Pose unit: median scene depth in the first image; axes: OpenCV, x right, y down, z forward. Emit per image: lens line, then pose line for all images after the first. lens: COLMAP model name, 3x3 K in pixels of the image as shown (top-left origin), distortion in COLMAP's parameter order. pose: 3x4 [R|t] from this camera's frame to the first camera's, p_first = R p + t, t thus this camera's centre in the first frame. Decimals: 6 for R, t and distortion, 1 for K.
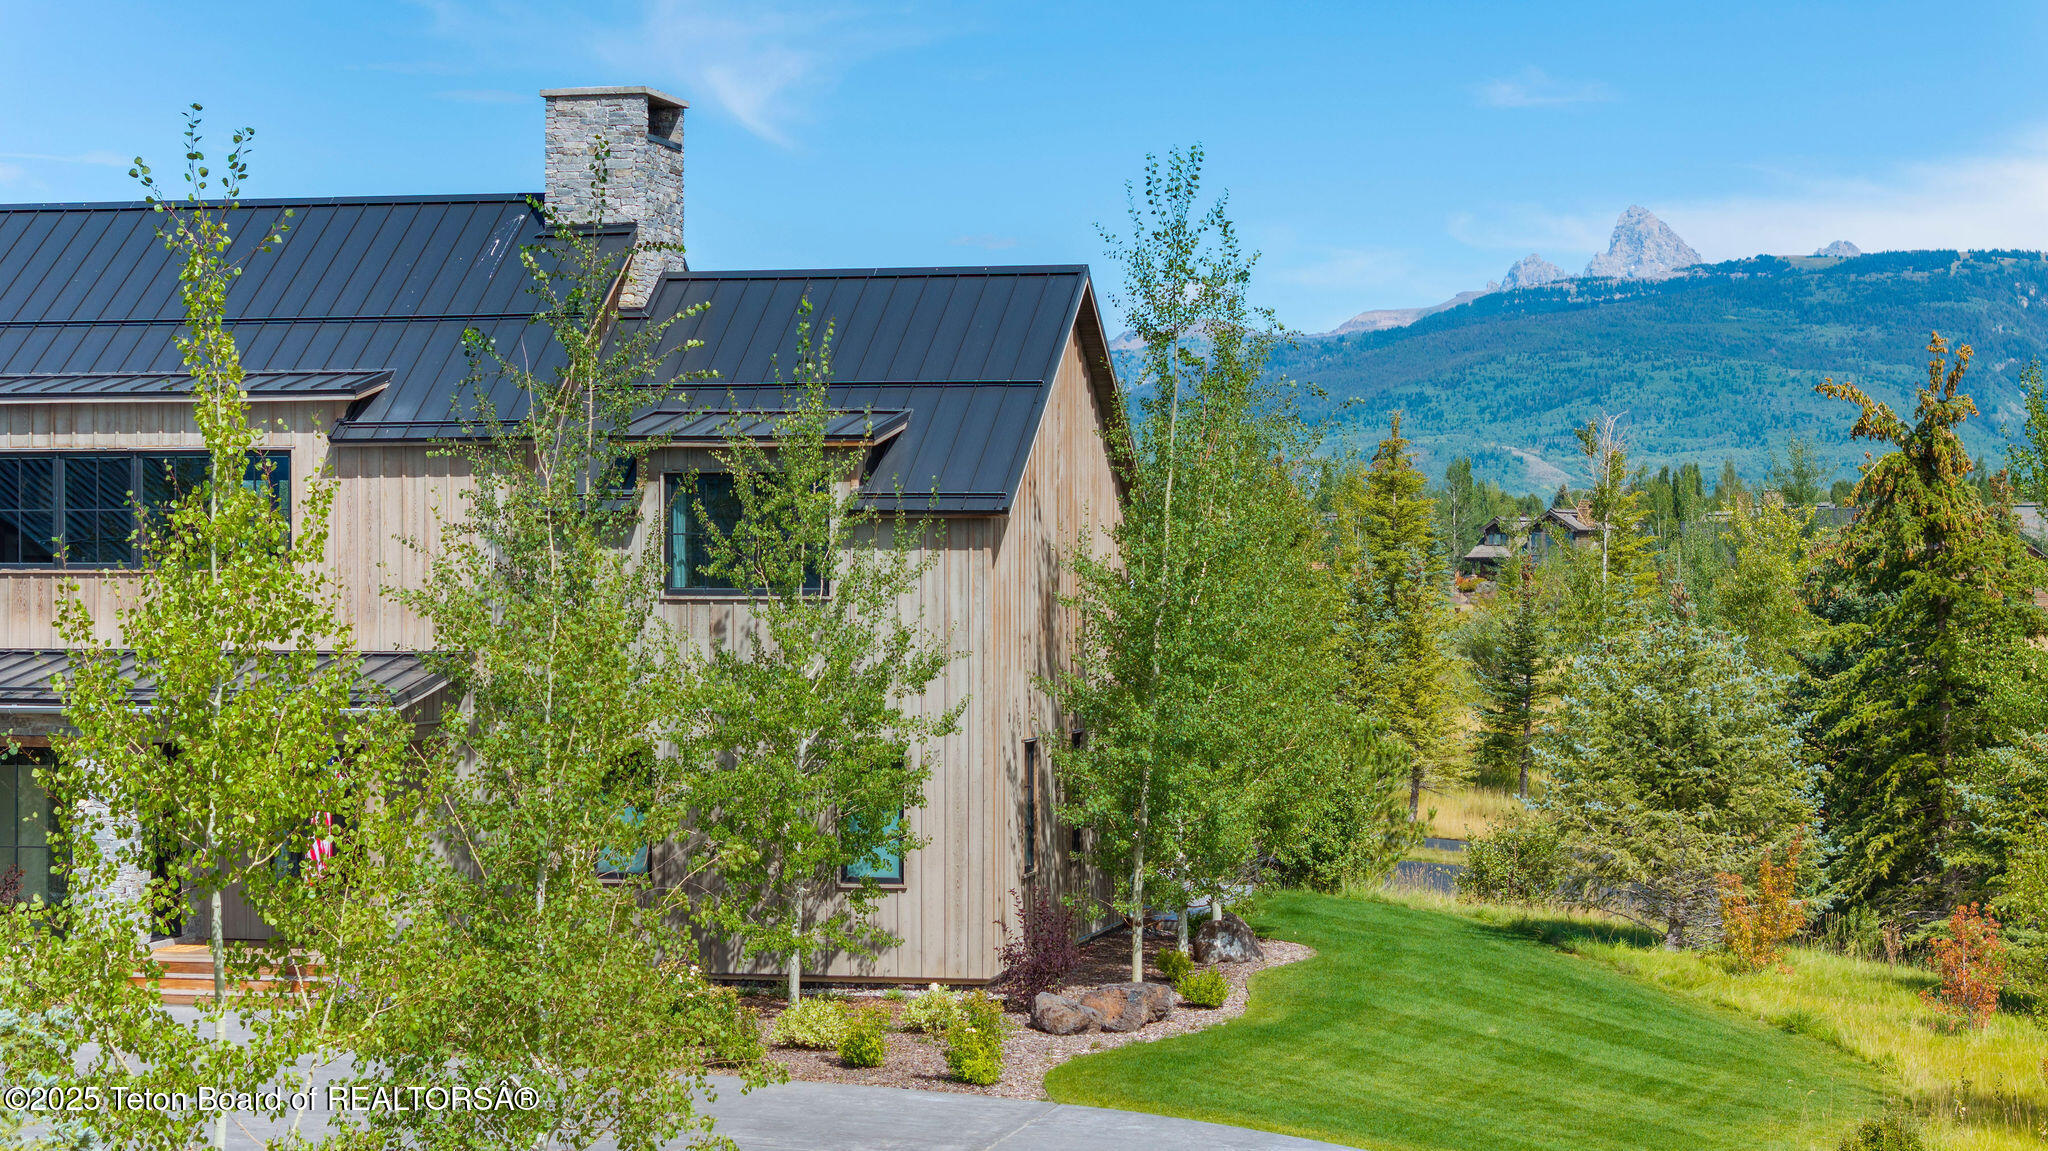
lens RADIAL K [[4121.0, 0, 1024.0], [0, 4121.0, 575.5], [0, 0, 1]] dist [-0.083074, -0.133184]
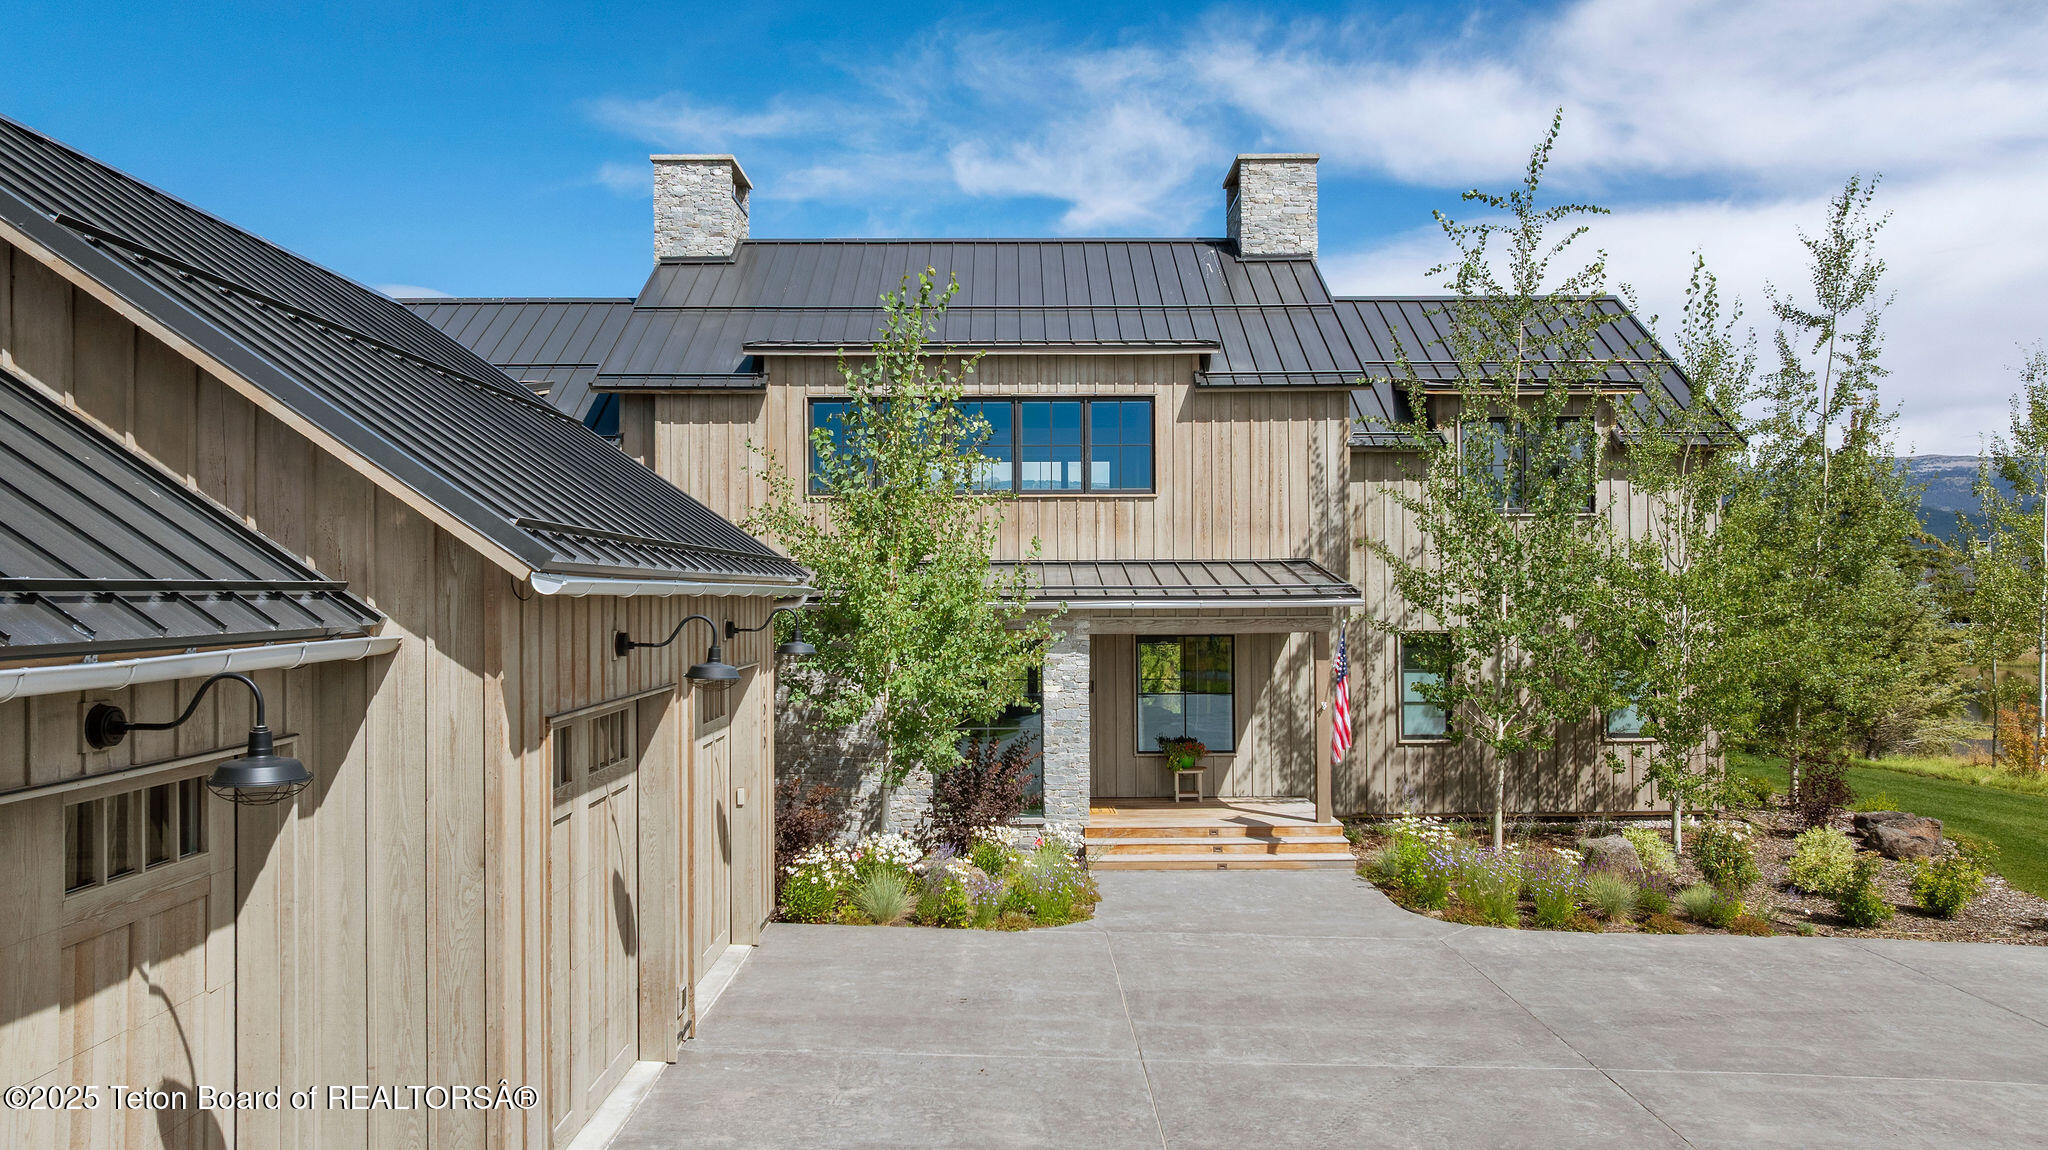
lens RADIAL K [[1445.0, 0, 1022.0], [0, 1445.0, 590.9], [0, 0, 1]] dist [-0.001652, 0.002350]
pose [[0.978054, -0.007227, 0.208225, -0.307999], [0.007246, 0.999974, 0.000669, 0.026619], [-0.208224, 0.000854, 0.978081, 0.588408]]
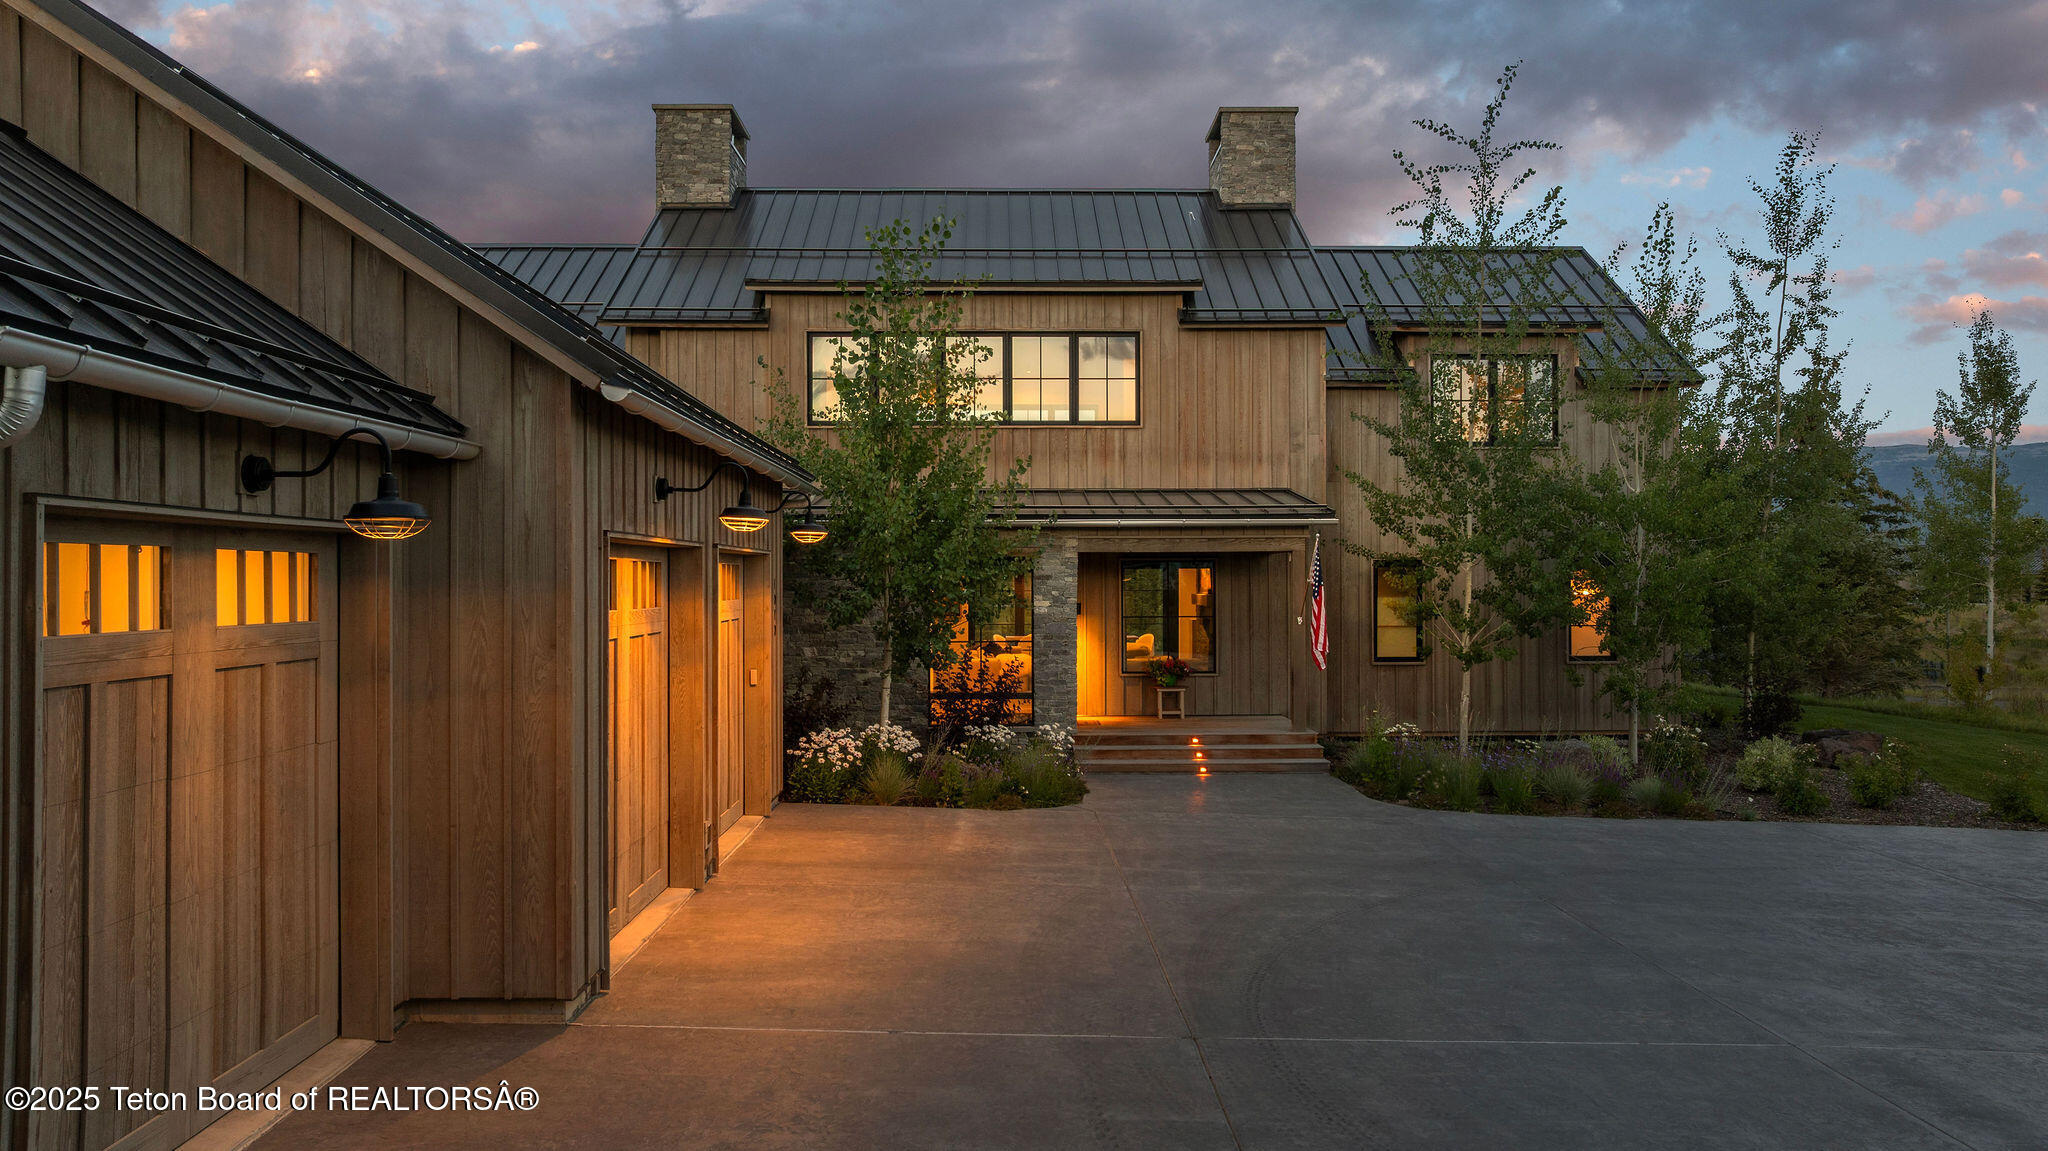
lens RADIAL K [[1445.8, 0, 1024.0], [0, 1445.8, 575.5], [0, 0, 1]] dist [0.003711, -0.002234]
pose [[0.975094, -0.004618, 0.221742, -0.314811], [0.004800, 0.999988, -0.000280, 0.045124], [-0.221738, 0.001337, 0.975105, 0.569727]]
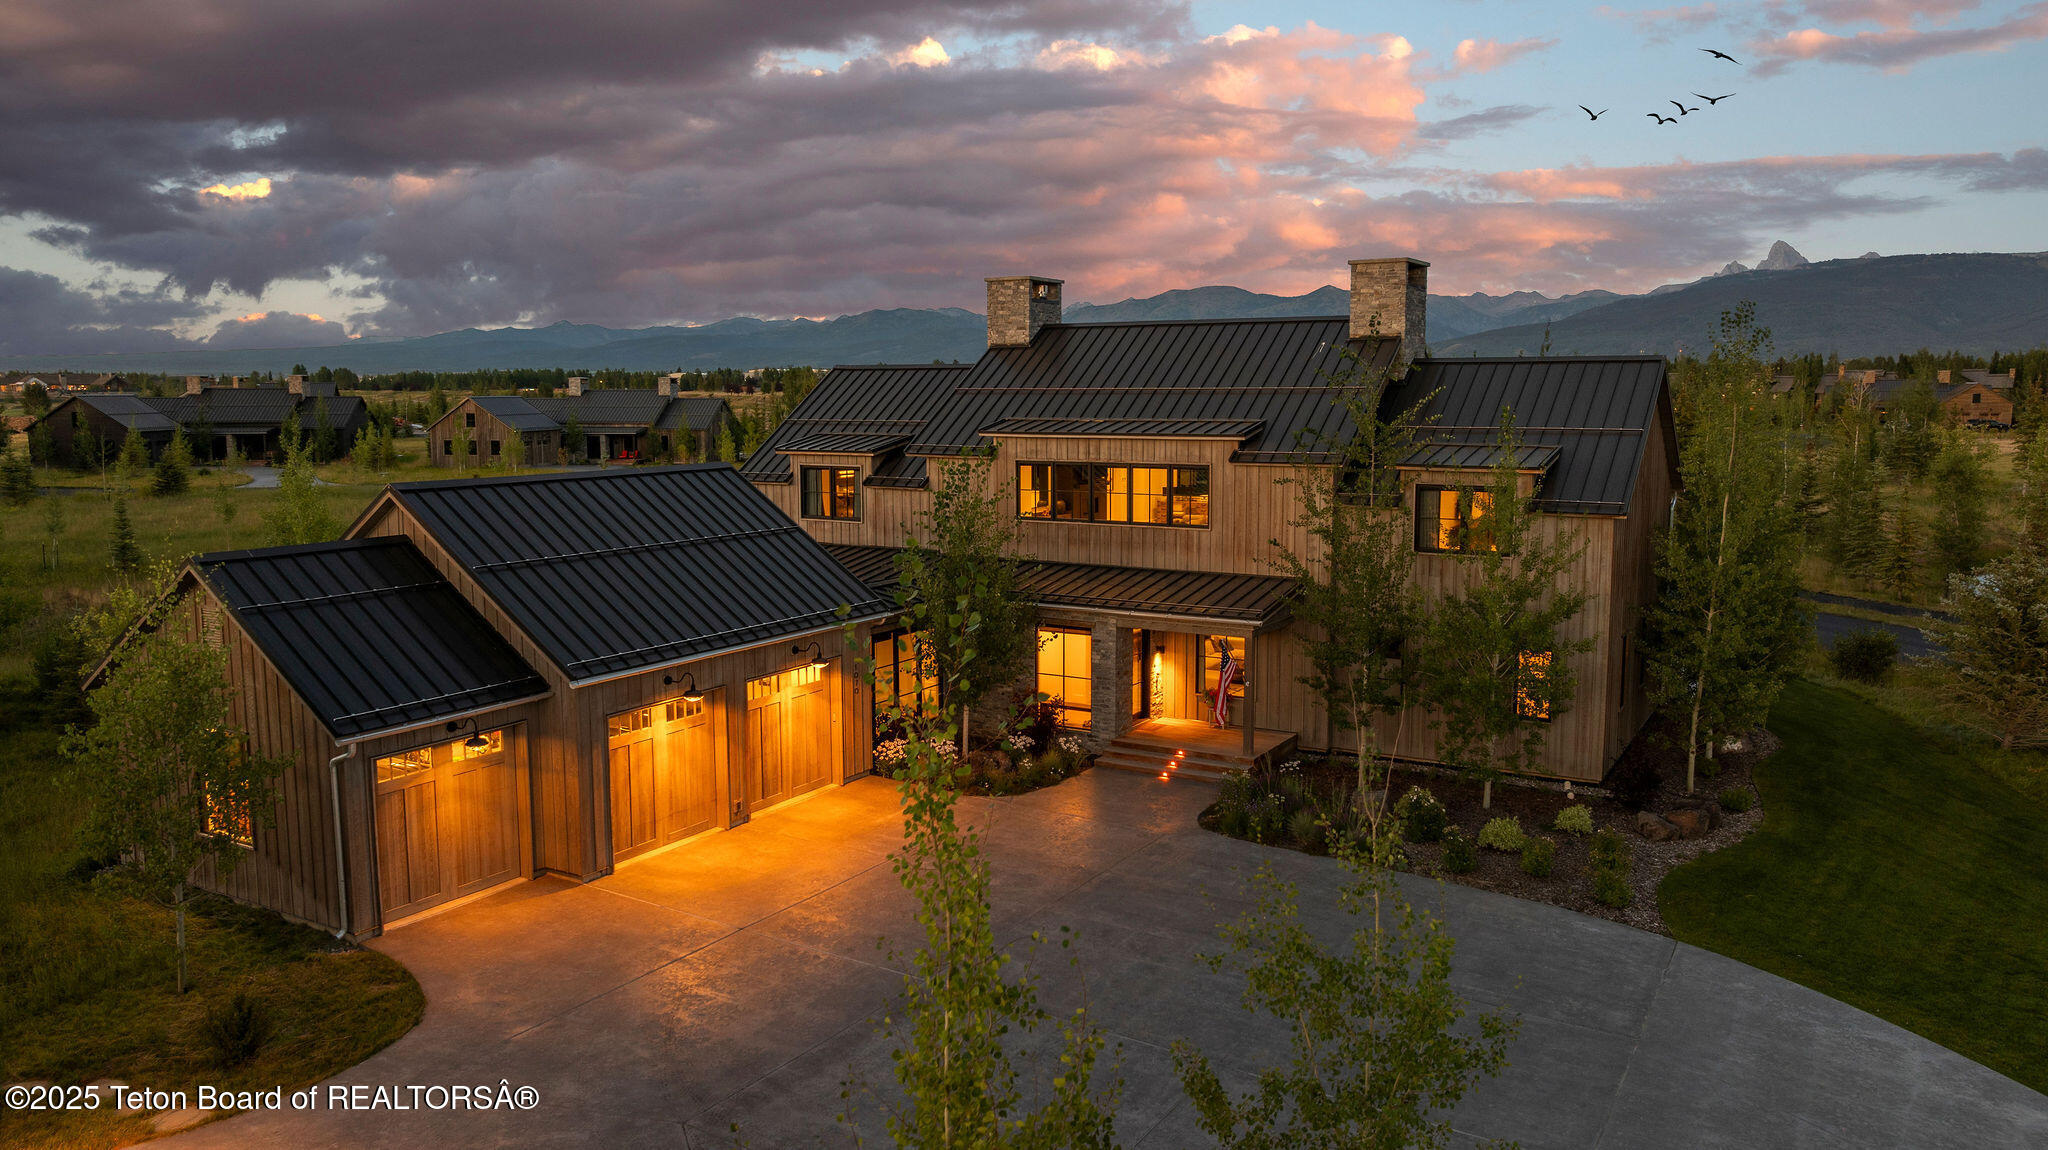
lens RADIAL K [[1443.2, 0, 1027.5], [0, 1443.2, 568.3], [0, 0, 1]] dist [-0.012378, -0.006418]
pose [[0.946907, 0.033174, -0.319792, -0.045269], [0.006052, 0.992647, 0.120892, -0.064405], [0.321451, -0.116409, 0.939744, 0.351278]]
